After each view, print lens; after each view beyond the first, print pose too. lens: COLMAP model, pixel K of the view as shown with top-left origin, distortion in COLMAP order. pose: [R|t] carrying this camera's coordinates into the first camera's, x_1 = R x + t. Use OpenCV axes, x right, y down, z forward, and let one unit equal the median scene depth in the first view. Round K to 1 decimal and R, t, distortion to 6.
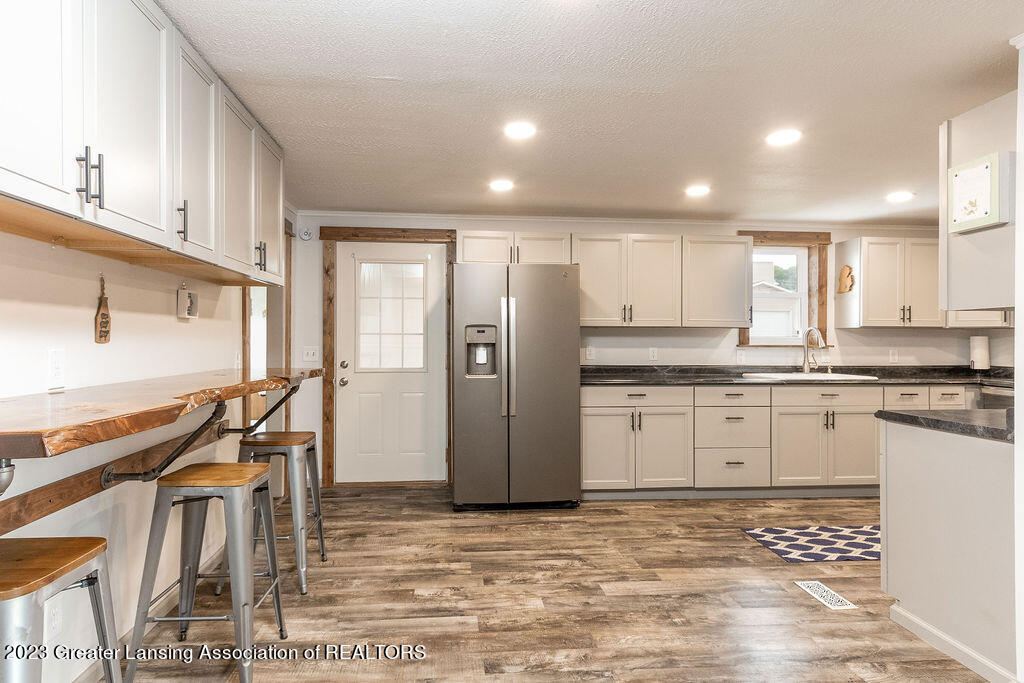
lens RADIAL K [[560.2, 0, 508.8], [0, 560.2, 341.0], [0, 0, 1]] dist [0.000595, -0.000251]
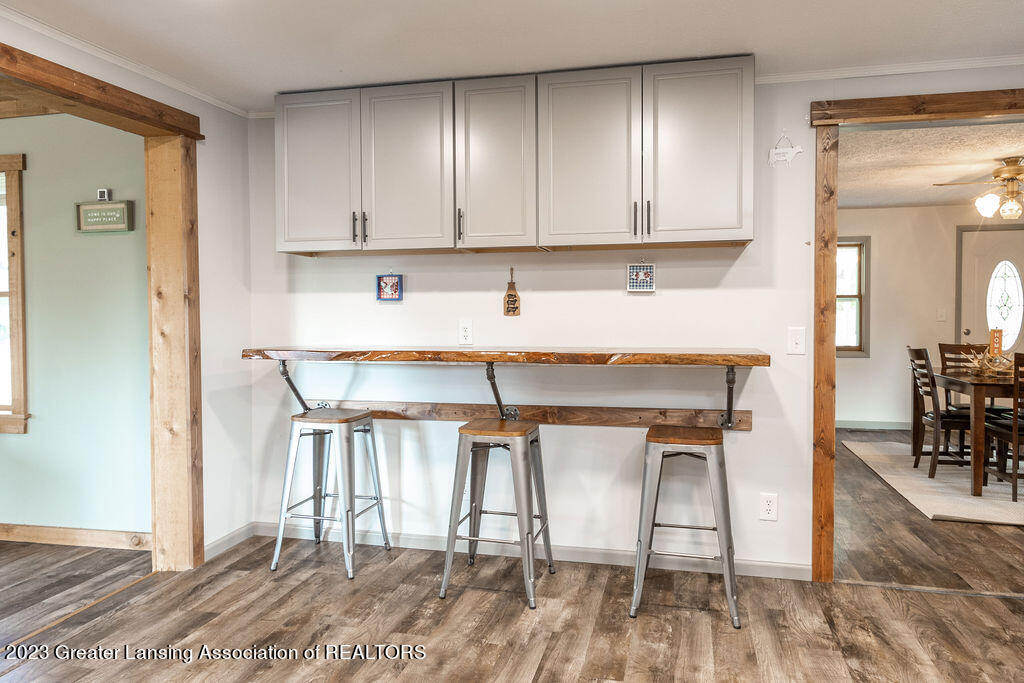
lens RADIAL K [[749.7, 0, 512.5], [0, 749.7, 345.1], [0, 0, 1]] dist [0.014678, 0.006301]
pose [[-0.377597, 0.024748, -0.925639, 0.750210], [0.004958, 0.999682, 0.024705, 0.022957], [0.925957, 0.004739, -0.377599, 1.306855]]
